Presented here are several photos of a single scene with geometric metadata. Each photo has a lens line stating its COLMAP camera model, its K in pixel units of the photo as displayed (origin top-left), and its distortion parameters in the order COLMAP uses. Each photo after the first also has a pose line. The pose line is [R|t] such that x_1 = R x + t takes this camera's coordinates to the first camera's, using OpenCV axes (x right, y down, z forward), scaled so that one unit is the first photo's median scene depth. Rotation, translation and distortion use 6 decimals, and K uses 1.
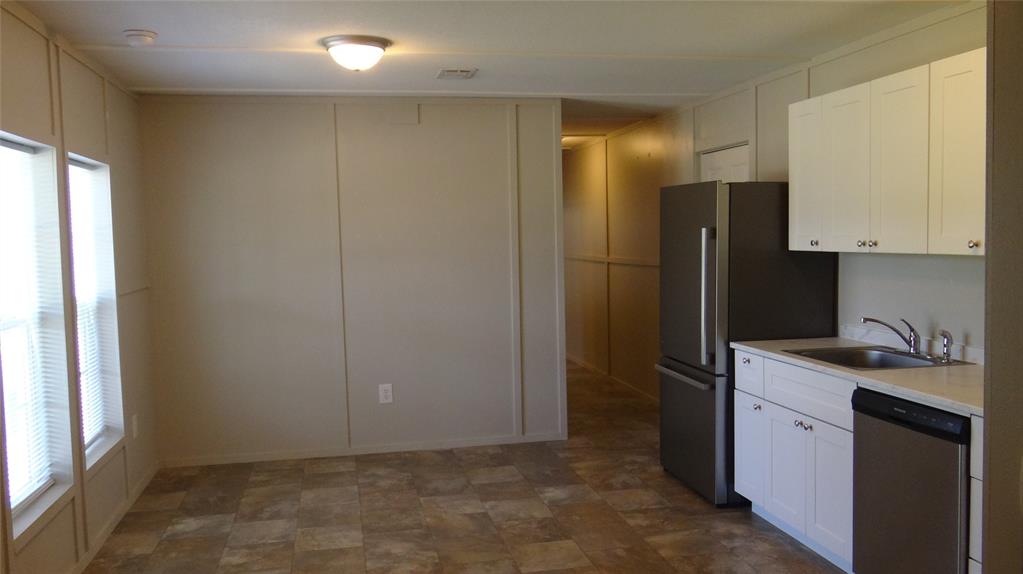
lens RADIAL K [[853.5, 0, 509.0], [0, 853.5, 288.7], [0, 0, 1]] dist [-0.009607, 0.011445]
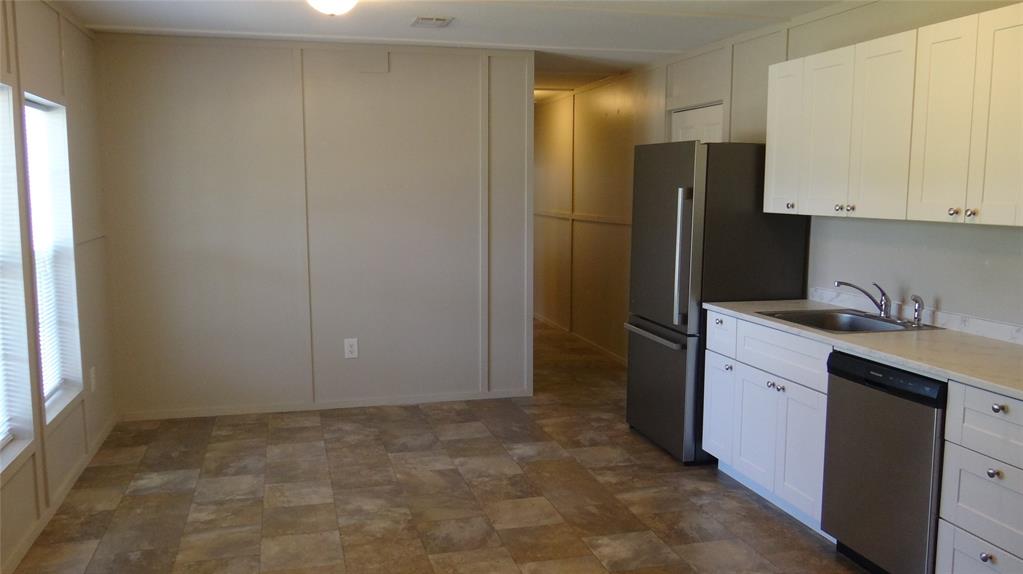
lens RADIAL K [[853.5, 0, 508.9], [0, 853.5, 288.8], [0, 0, 1]] dist [-0.009607, 0.011445]
pose [[0.998123, 0.016739, 0.058902, -0.028391], [-0.019927, 0.998344, 0.053958, -0.003531], [-0.057902, -0.055031, 0.996804, 0.012682]]
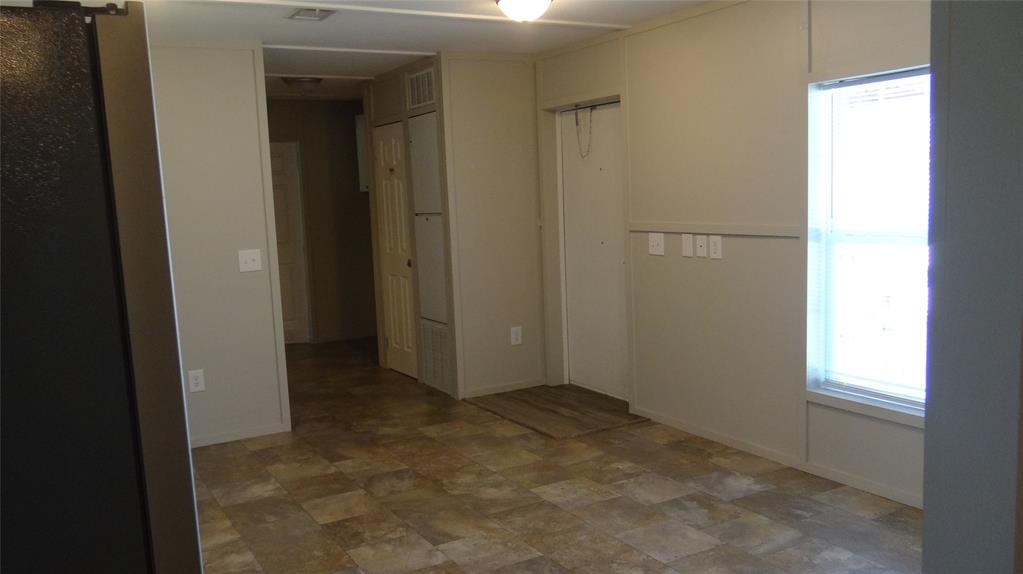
lens RADIAL K [[853.5, 0, 503.1], [0, 853.5, 287.5], [0, 0, 1]] dist [-0.009607, 0.011445]
pose [[-0.949689, 0.098894, -0.297170, 0.127981], [0.046327, 0.982758, 0.178996, -0.112430], [0.309748, 0.156223, -0.937897, 1.782896]]
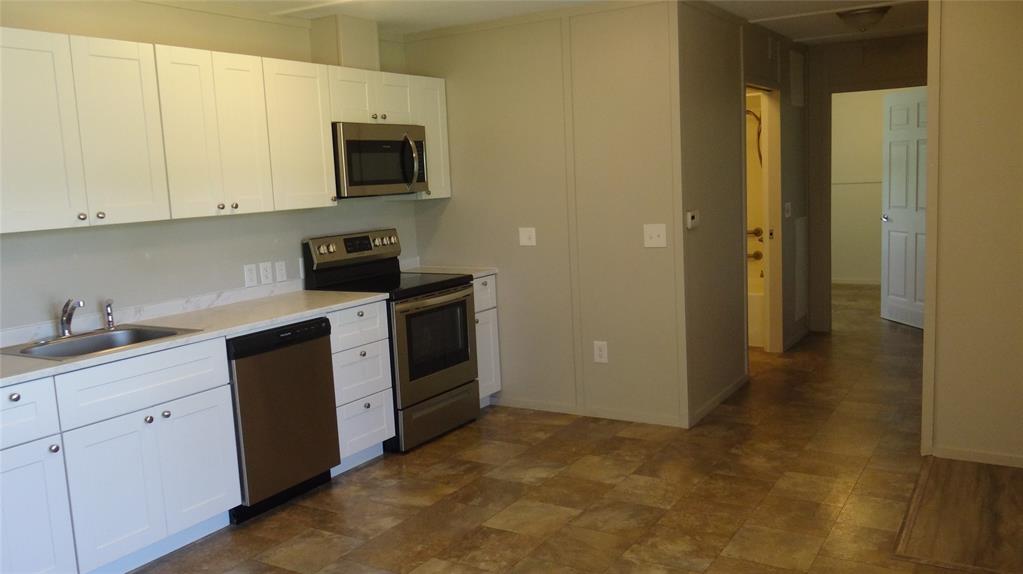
lens RADIAL K [[853.5, 0, 507.1], [0, 853.5, 292.6], [0, 0, 1]] dist [-0.009607, 0.011445]
pose [[-0.725372, -0.040495, 0.687165, -0.513804], [0.104515, 0.980215, 0.168090, -0.085030], [-0.680377, 0.193747, -0.706788, 1.467769]]
